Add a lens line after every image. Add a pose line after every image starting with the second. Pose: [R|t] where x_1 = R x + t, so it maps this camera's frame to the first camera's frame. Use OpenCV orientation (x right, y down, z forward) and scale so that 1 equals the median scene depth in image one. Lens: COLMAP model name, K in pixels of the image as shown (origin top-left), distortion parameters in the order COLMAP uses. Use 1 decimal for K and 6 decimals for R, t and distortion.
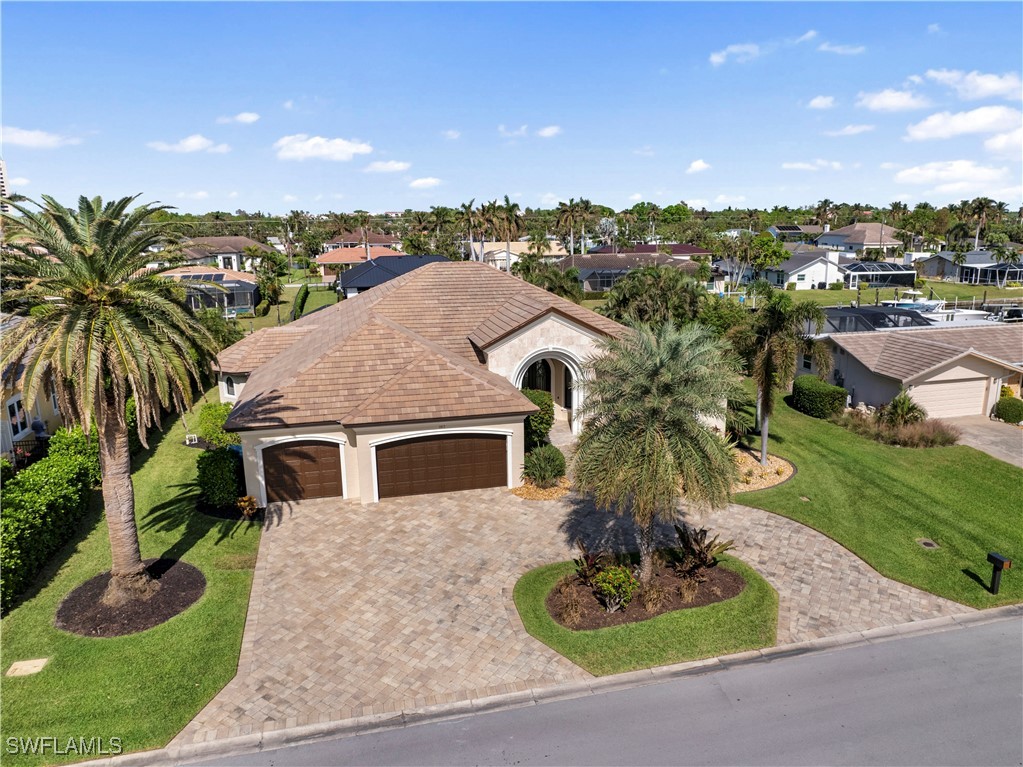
lens RADIAL K [[730.4, 0, 528.6], [0, 730.4, 385.2], [0, 0, 1]] dist [-0.084389, 0.080170]
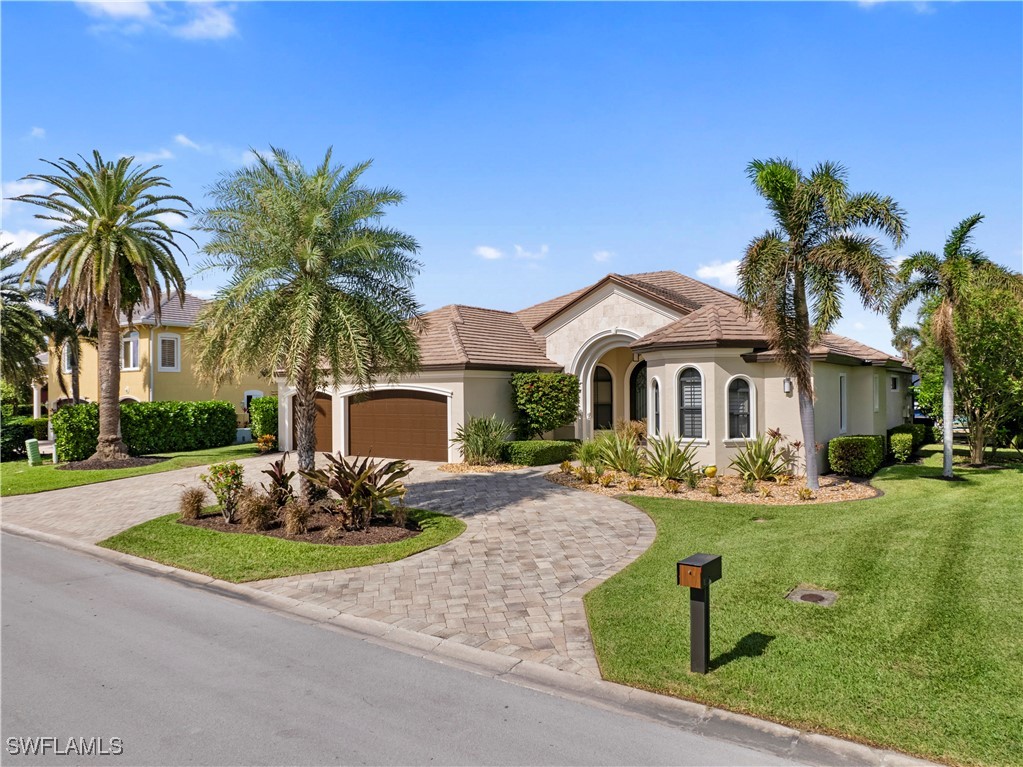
lens RADIAL K [[733.4, 0, 485.6], [0, 733.4, 384.7], [0, 0, 1]] dist [-0.074550, 0.068281]
pose [[0.624070, -0.006068, -0.781345, 0.814705], [-0.172329, 0.974278, -0.145208, 0.210478], [0.762128, 0.225268, 0.606972, 0.629073]]
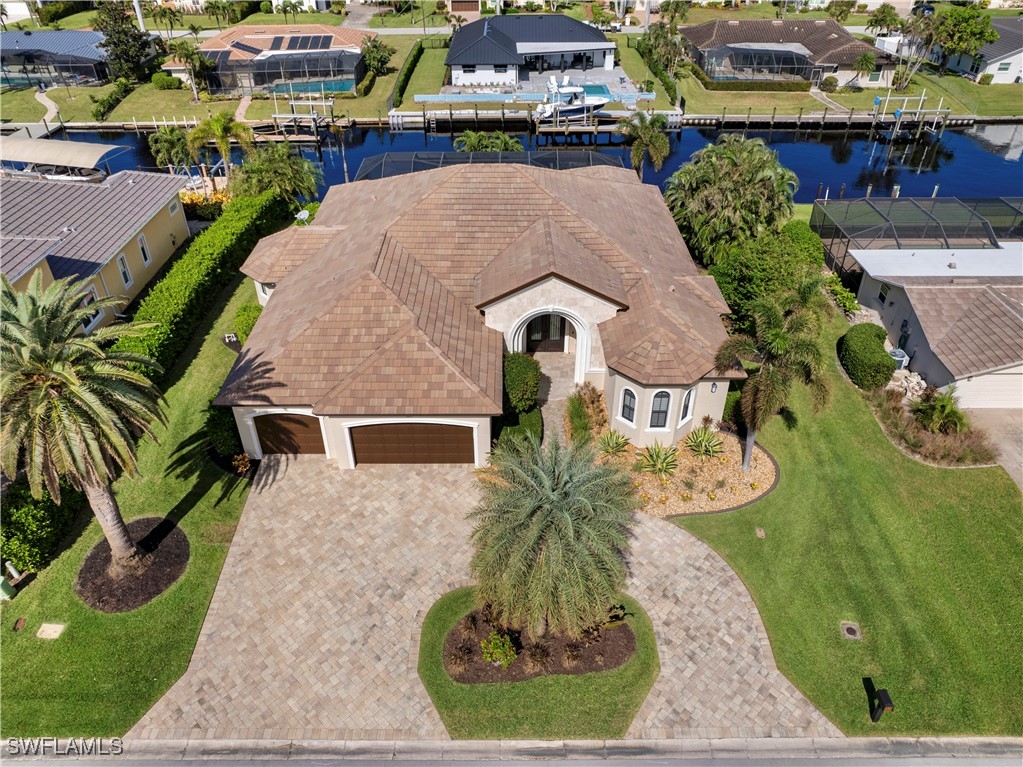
lens RADIAL K [[731.5, 0, 507.9], [0, 731.5, 385.4], [0, 0, 1]] dist [-0.077726, 0.070134]
pose [[0.968709, 0.145587, -0.201016, 0.266941], [-0.057812, 0.919973, 0.387696, -0.476871], [0.241372, -0.363943, 0.899603, 0.127424]]
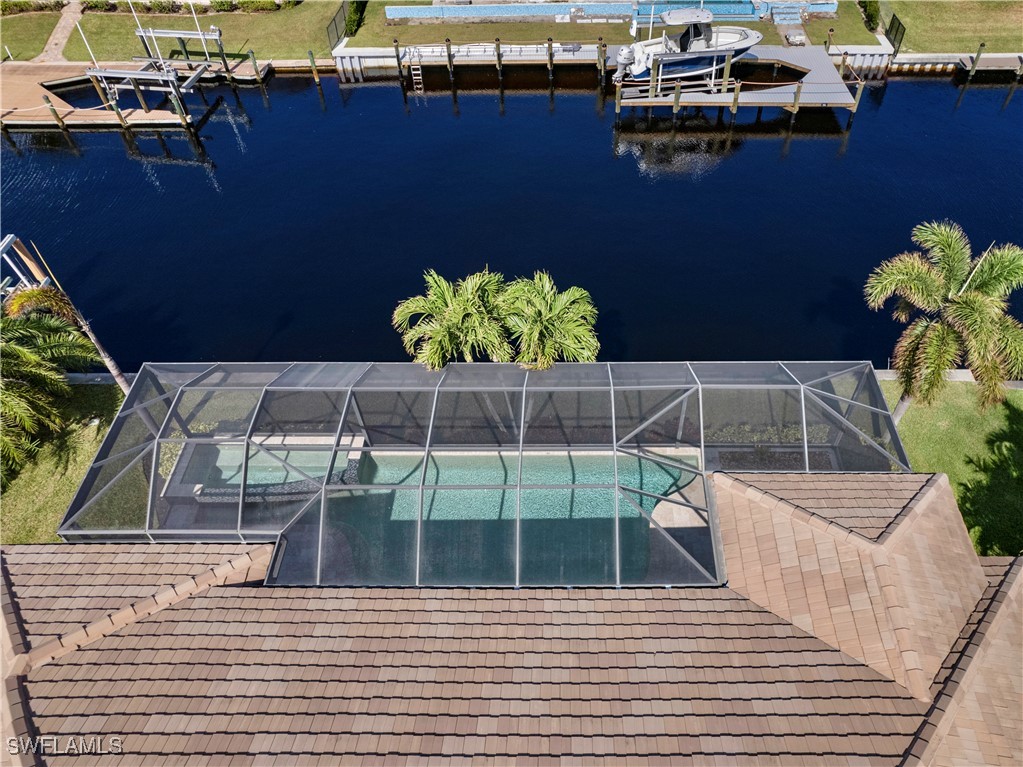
lens RADIAL K [[731.5, 0, 532.4], [0, 731.5, 380.6], [0, 0, 1]] dist [-0.077947, 0.054805]
pose [[0.959588, 0.202763, -0.195136, -0.158609], [-0.053847, 0.812912, 0.579891, -0.700226], [0.276210, -0.545949, 0.790979, 1.795549]]
